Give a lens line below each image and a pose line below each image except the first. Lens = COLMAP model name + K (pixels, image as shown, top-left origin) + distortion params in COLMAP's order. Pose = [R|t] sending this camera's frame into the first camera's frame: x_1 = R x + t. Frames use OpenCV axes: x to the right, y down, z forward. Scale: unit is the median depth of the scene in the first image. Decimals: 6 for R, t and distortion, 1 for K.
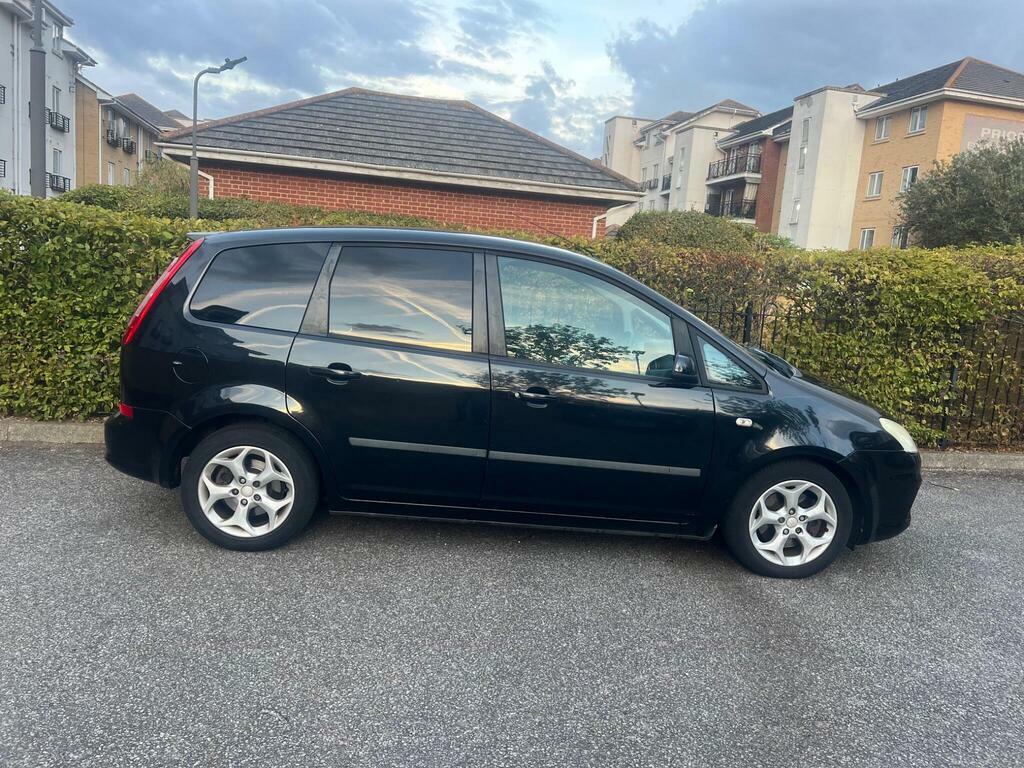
lens RADIAL K [[775.5, 0, 514.8], [0, 775.5, 391.7], [0, 0, 1]] dist [0.045341, -0.055565]
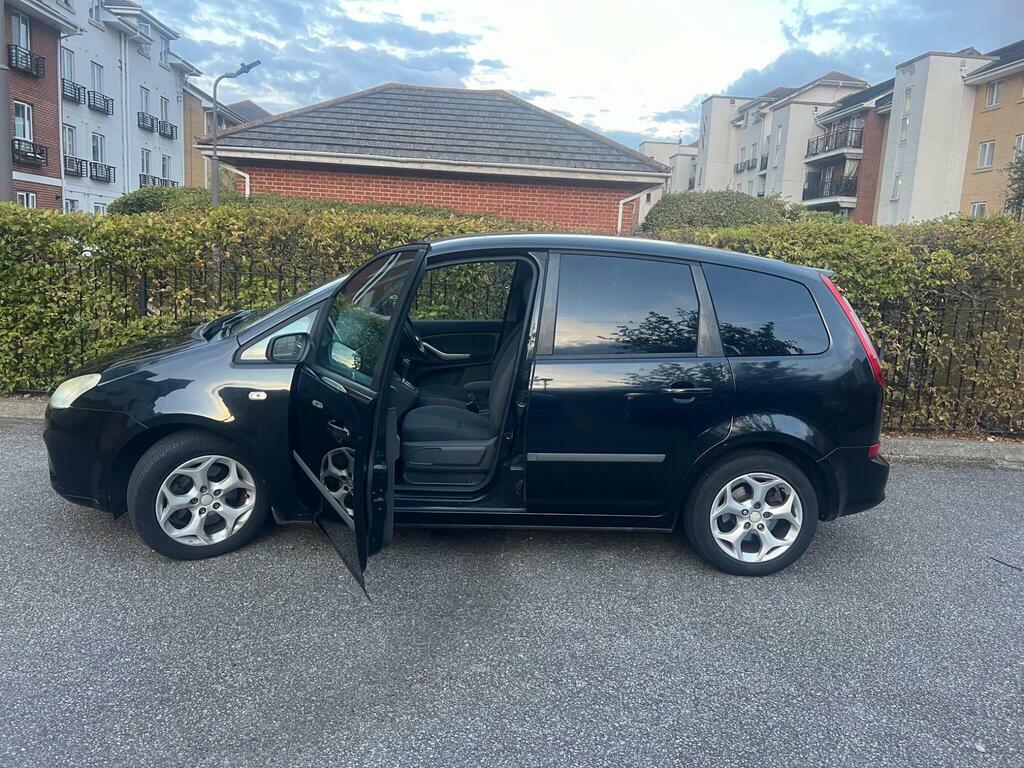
lens RADIAL K [[775.5, 0, 511.9], [0, 775.5, 383.4], [0, 0, 1]] dist [0.045341, -0.055565]
pose [[0.988467, 0.001593, -0.151427, 0.289447], [-0.001036, 0.999992, 0.003760, 0.010462], [0.151432, -0.003560, 0.988461, 0.003568]]
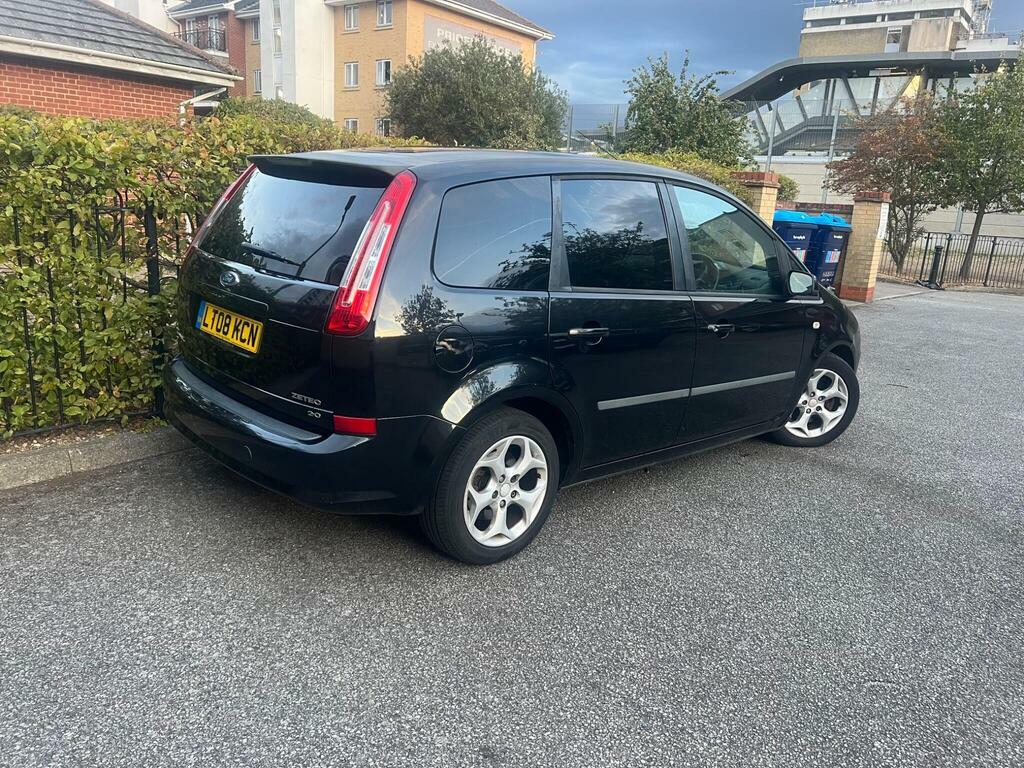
lens RADIAL K [[775.5, 0, 520.0], [0, 775.5, 384.3], [0, 0, 1]] dist [0.045341, -0.055565]
pose [[0.765671, -0.178479, 0.617975, -0.486792], [0.096252, 0.981707, 0.164274, -0.067960], [-0.635990, -0.066299, 0.768844, 0.221430]]
